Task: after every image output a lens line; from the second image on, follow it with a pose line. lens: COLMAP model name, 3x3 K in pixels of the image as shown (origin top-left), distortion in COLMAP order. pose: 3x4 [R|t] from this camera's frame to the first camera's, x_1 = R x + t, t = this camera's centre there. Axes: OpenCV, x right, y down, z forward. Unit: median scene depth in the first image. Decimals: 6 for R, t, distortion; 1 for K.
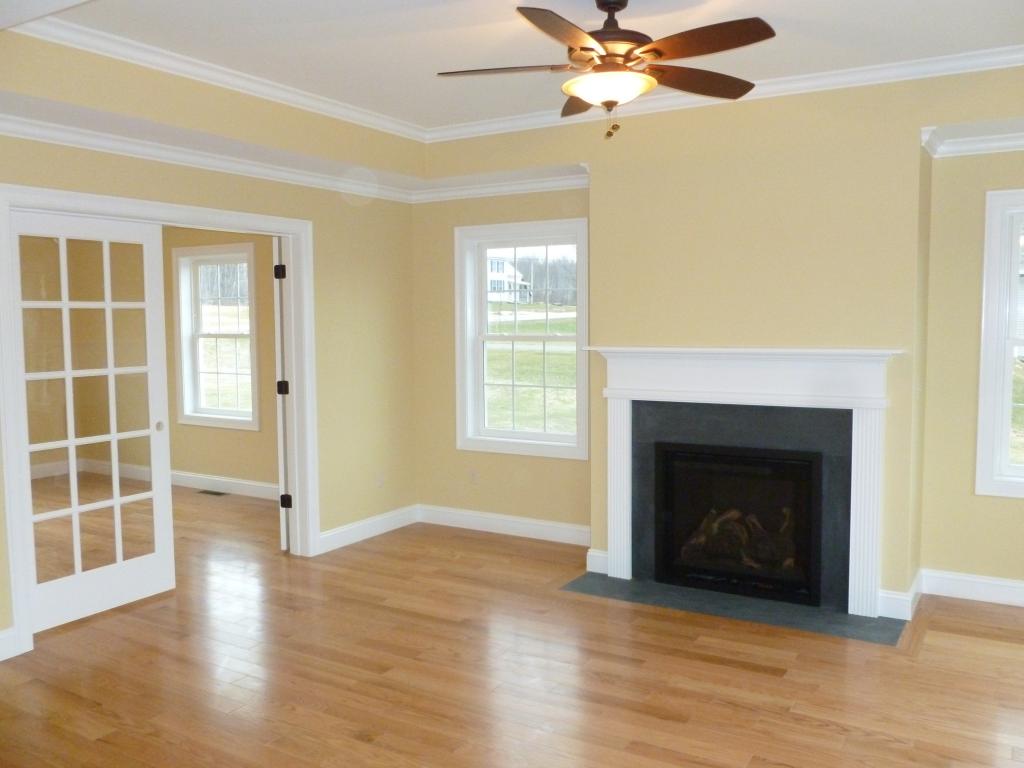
lens RADIAL K [[887.8, 0, 507.6], [0, 887.8, 377.2], [0, 0, 1]] dist [-0.048829, 0.037341]
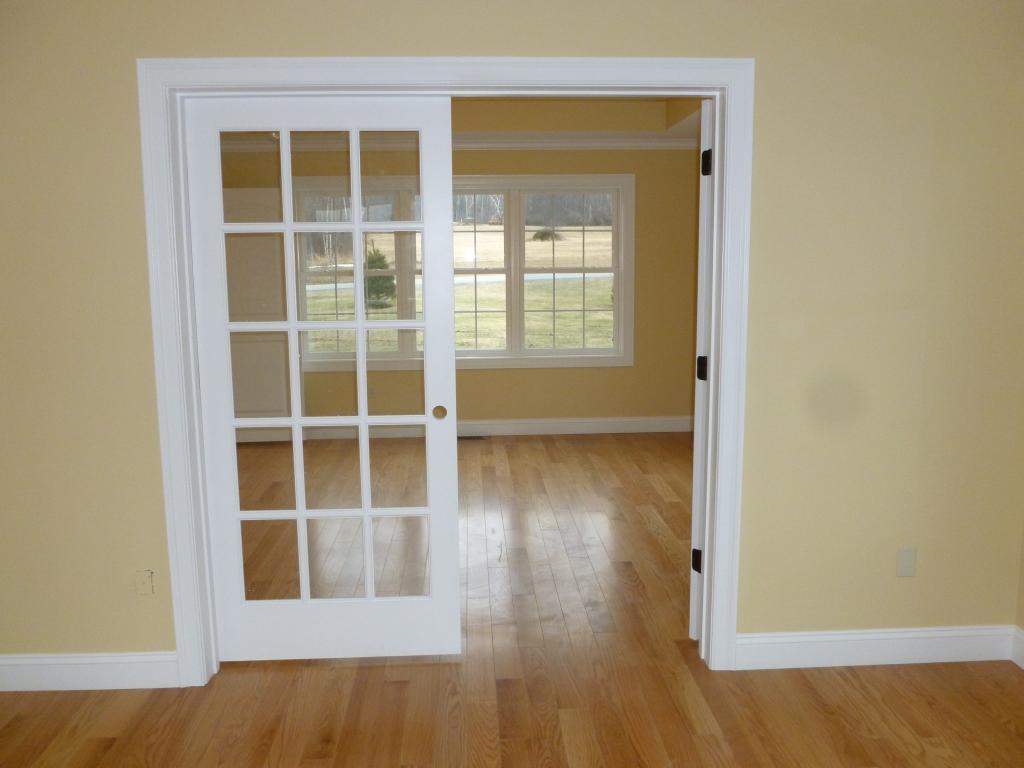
lens RADIAL K [[887.8, 0, 510.8], [0, 887.8, 380.4], [0, 0, 1]] dist [-0.048829, 0.037341]
pose [[0.554394, 0.134911, -0.821247, 0.174326], [-0.053448, 0.990508, 0.126636, -0.054892], [0.830536, -0.026313, 0.556343, 0.684729]]
